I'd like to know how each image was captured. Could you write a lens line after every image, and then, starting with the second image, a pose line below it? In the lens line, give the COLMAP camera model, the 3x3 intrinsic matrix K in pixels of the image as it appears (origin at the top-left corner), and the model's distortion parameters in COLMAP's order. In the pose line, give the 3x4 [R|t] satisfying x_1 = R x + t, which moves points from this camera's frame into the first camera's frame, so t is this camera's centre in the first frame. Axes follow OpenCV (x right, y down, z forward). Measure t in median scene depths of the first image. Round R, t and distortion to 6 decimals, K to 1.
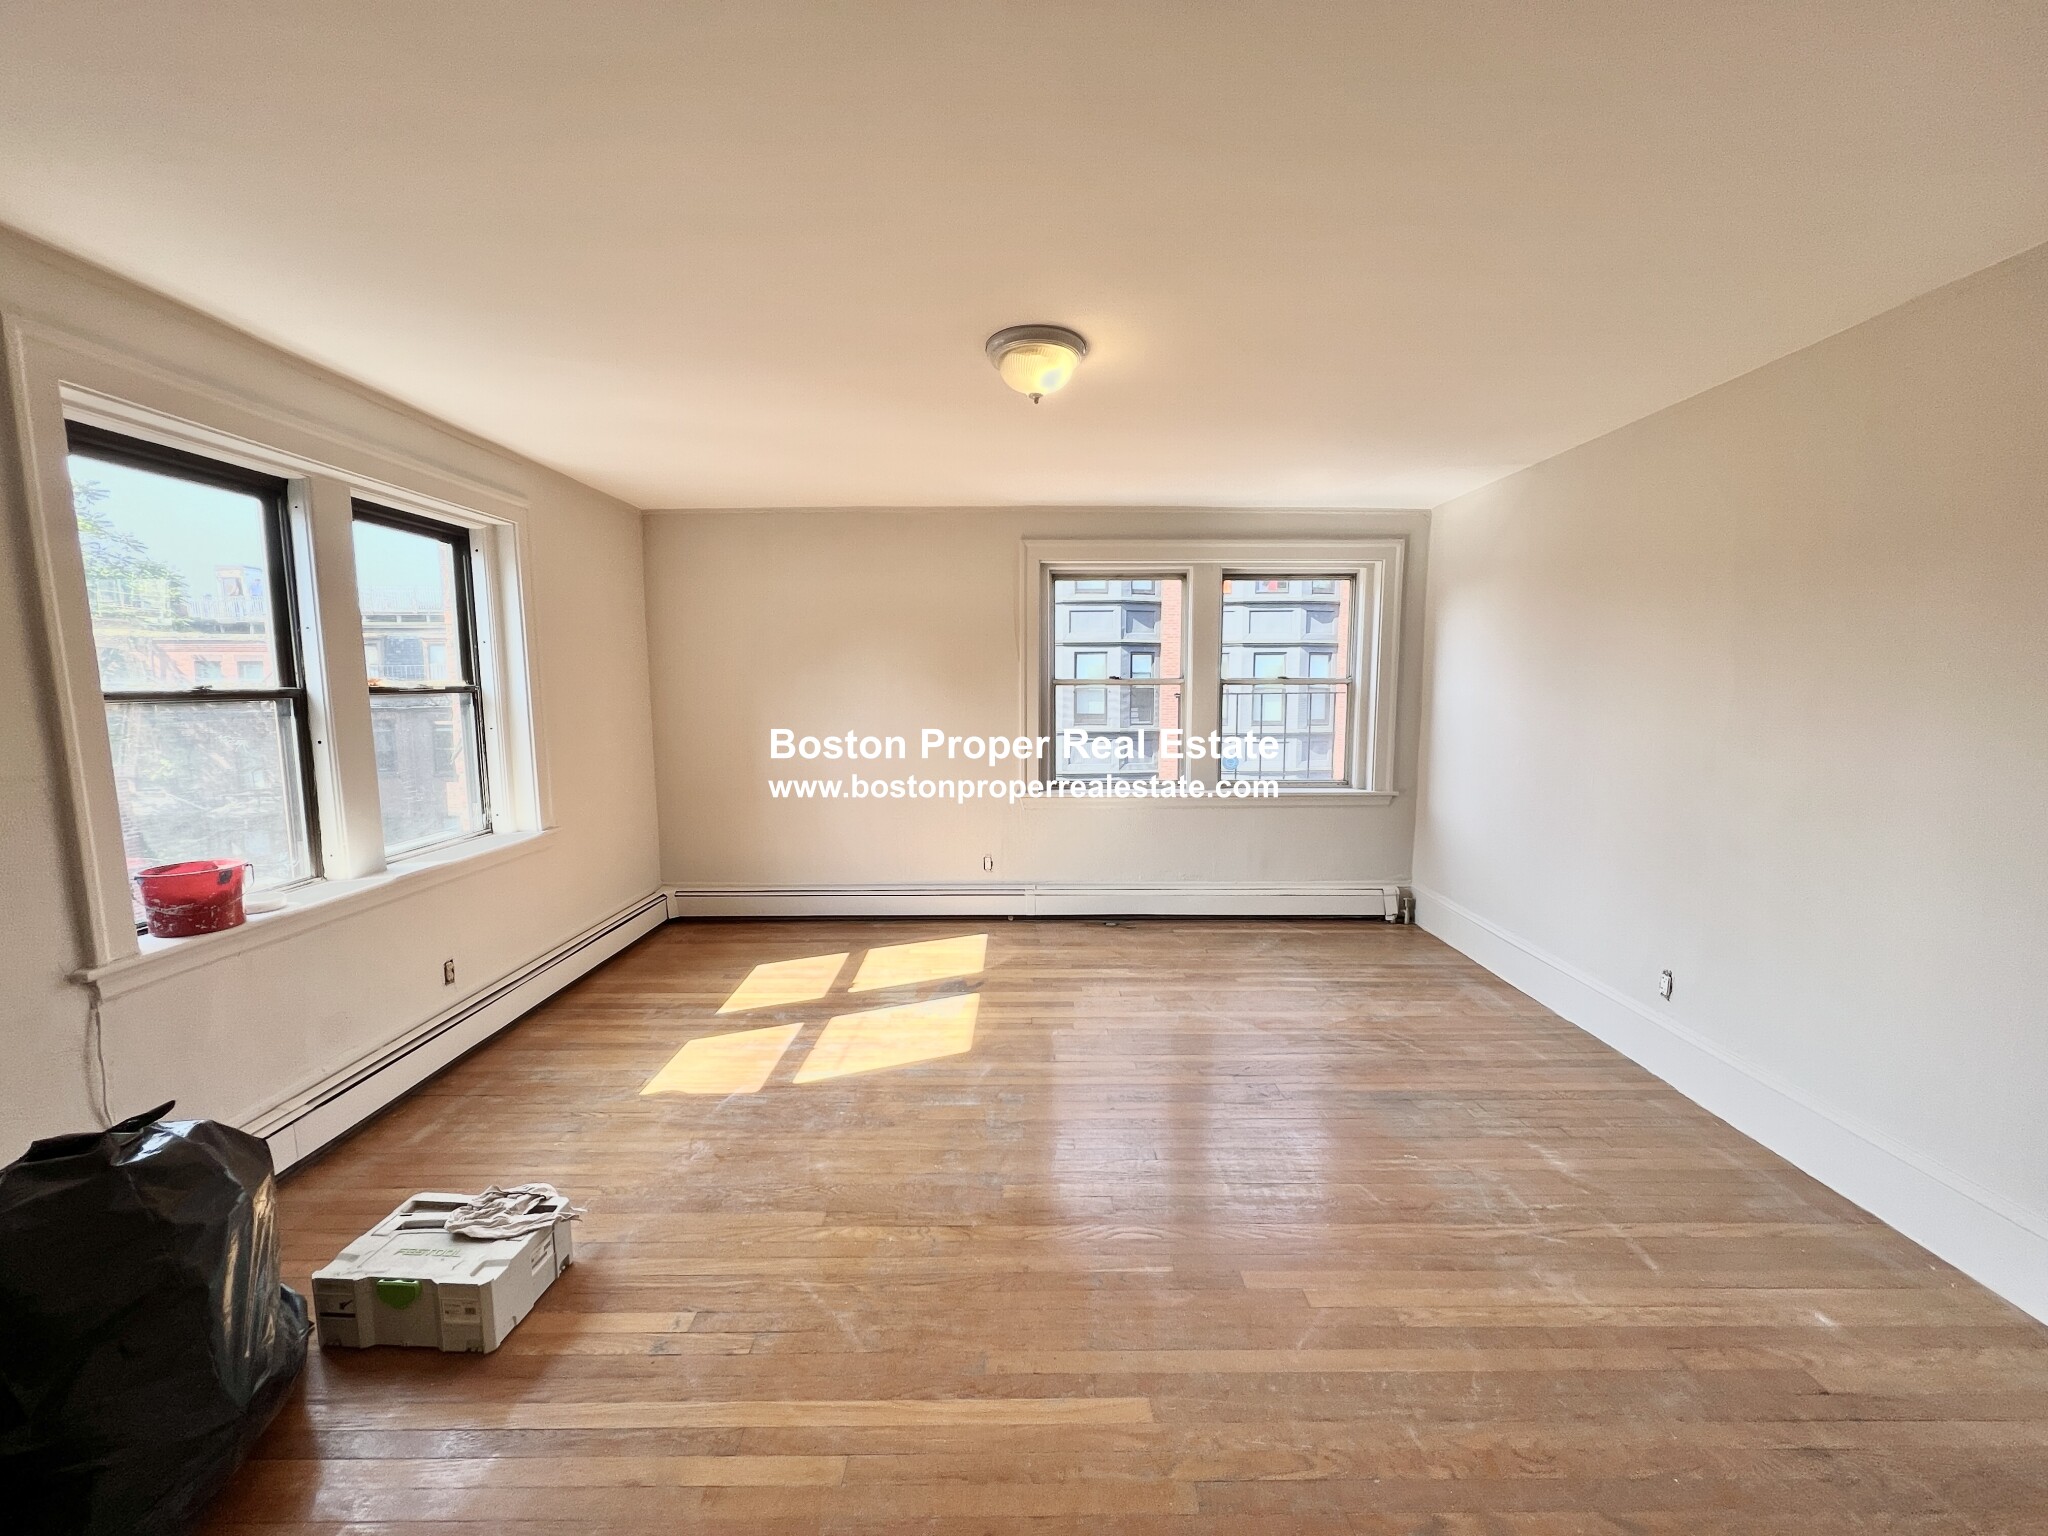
lens RADIAL K [[821.9, 0, 1030.6], [0, 821.9, 773.4], [0, 0, 1]] dist [-0.000500, 0.000091]
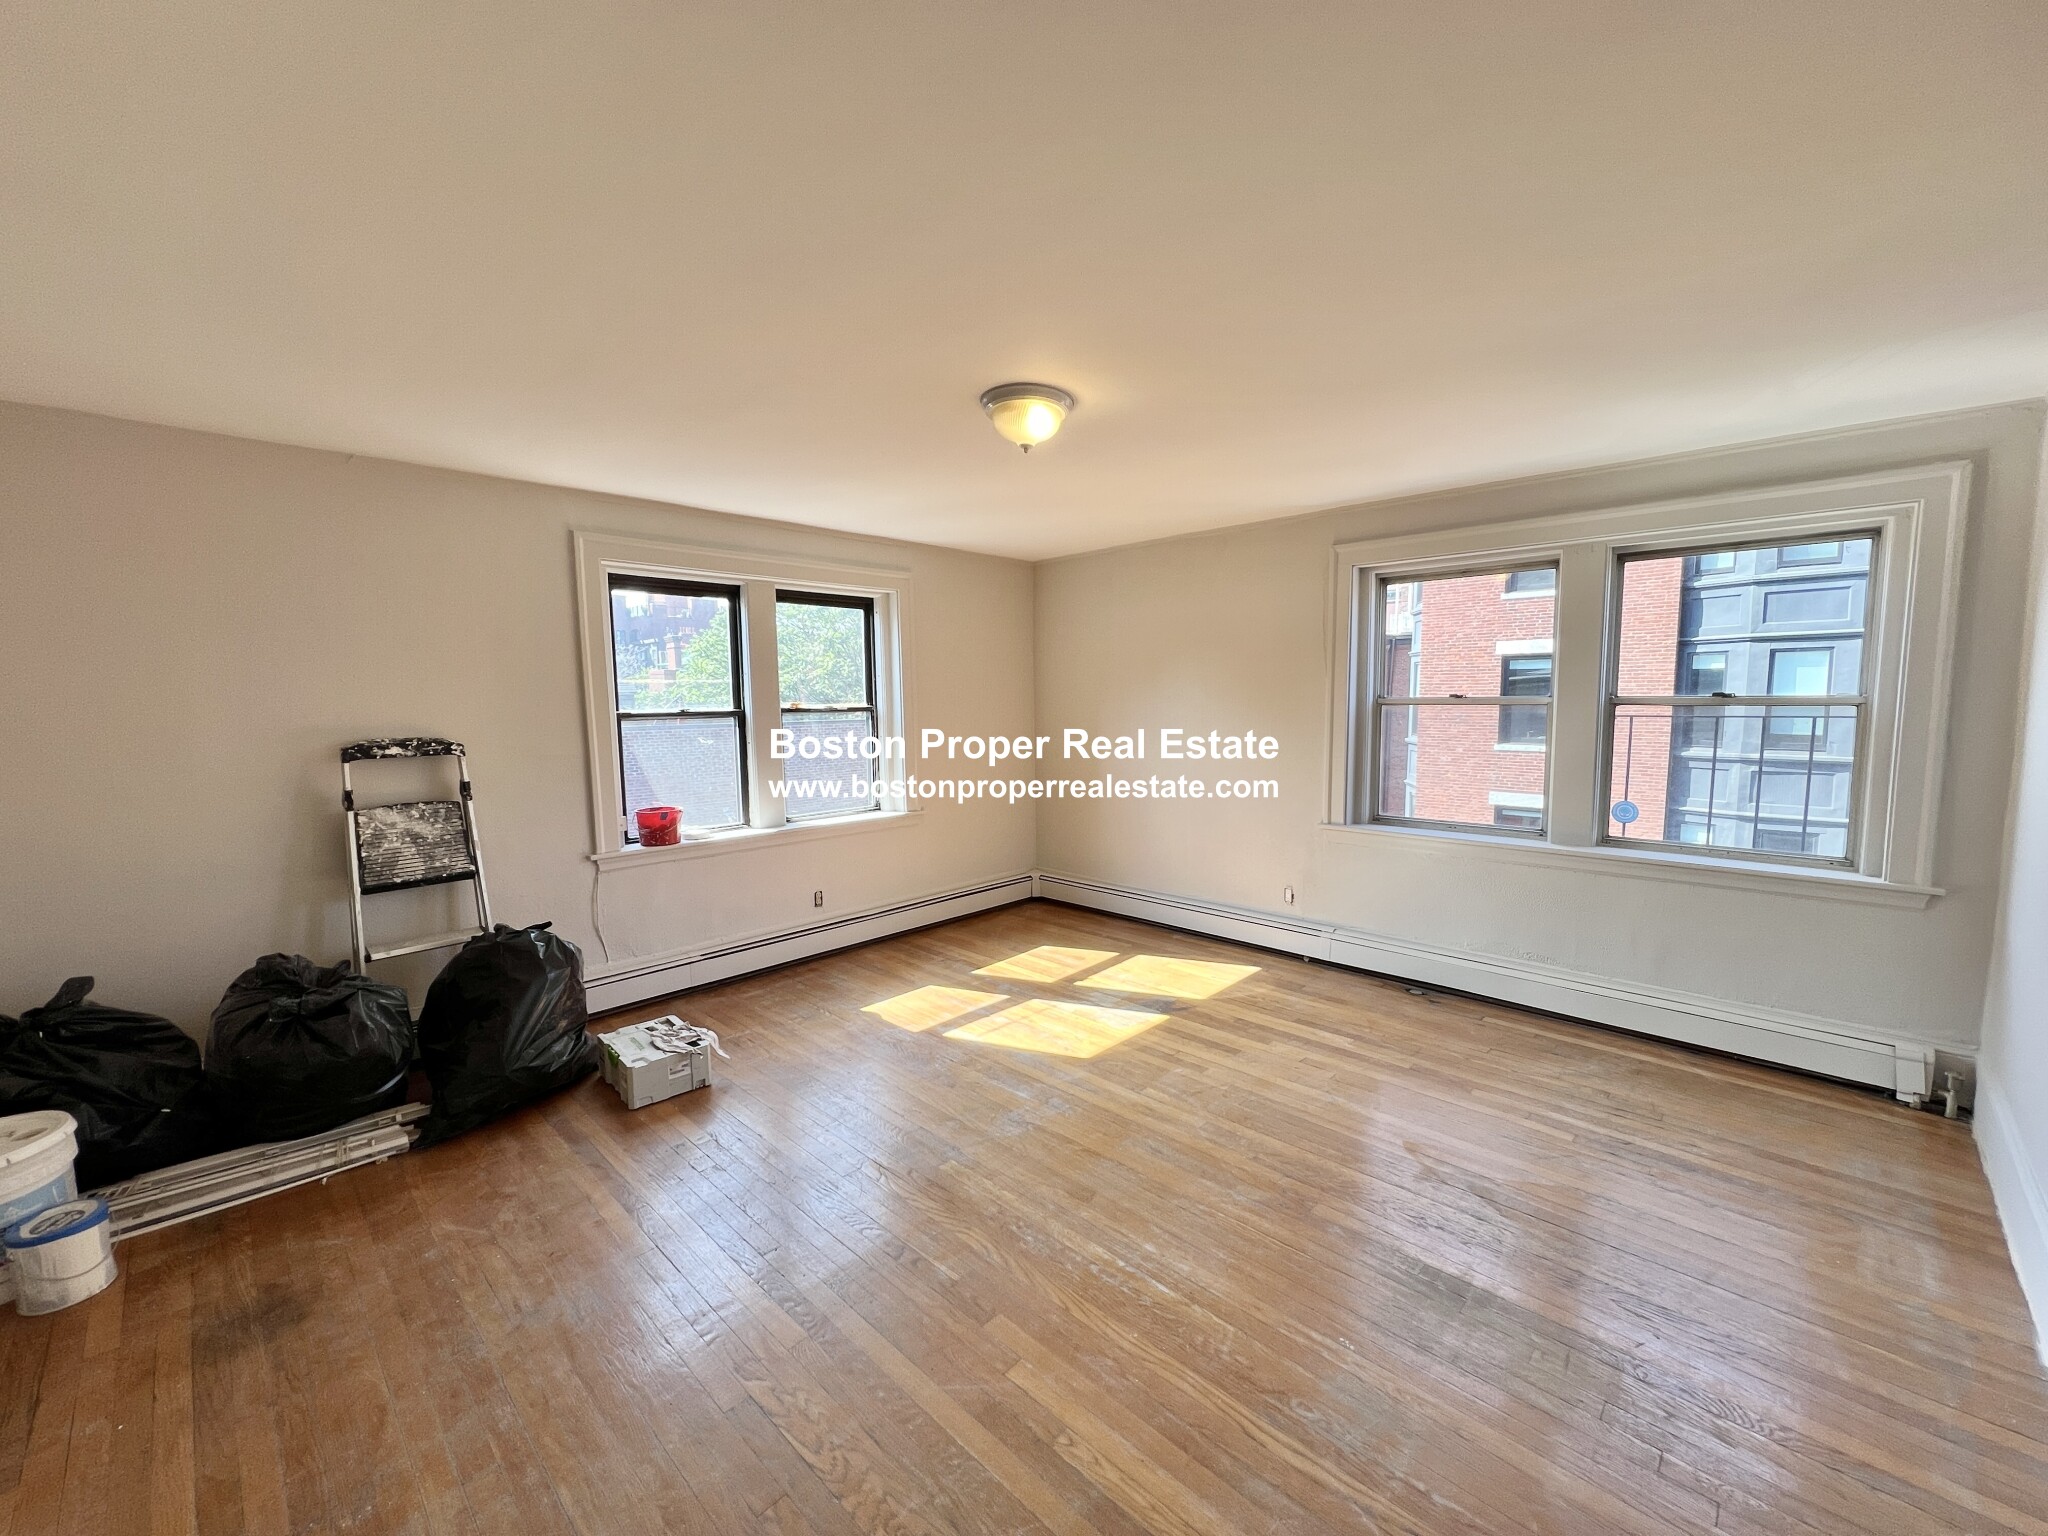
lens RADIAL K [[821.9, 0, 1029.9], [0, 821.9, 771.7], [0, 0, 1]] dist [-0.000500, 0.000091]
pose [[0.714903, 0.061309, -0.696531, 0.511445], [-0.069275, 0.997458, 0.016694, -0.034805], [0.695783, 0.036318, 0.717333, 0.161064]]
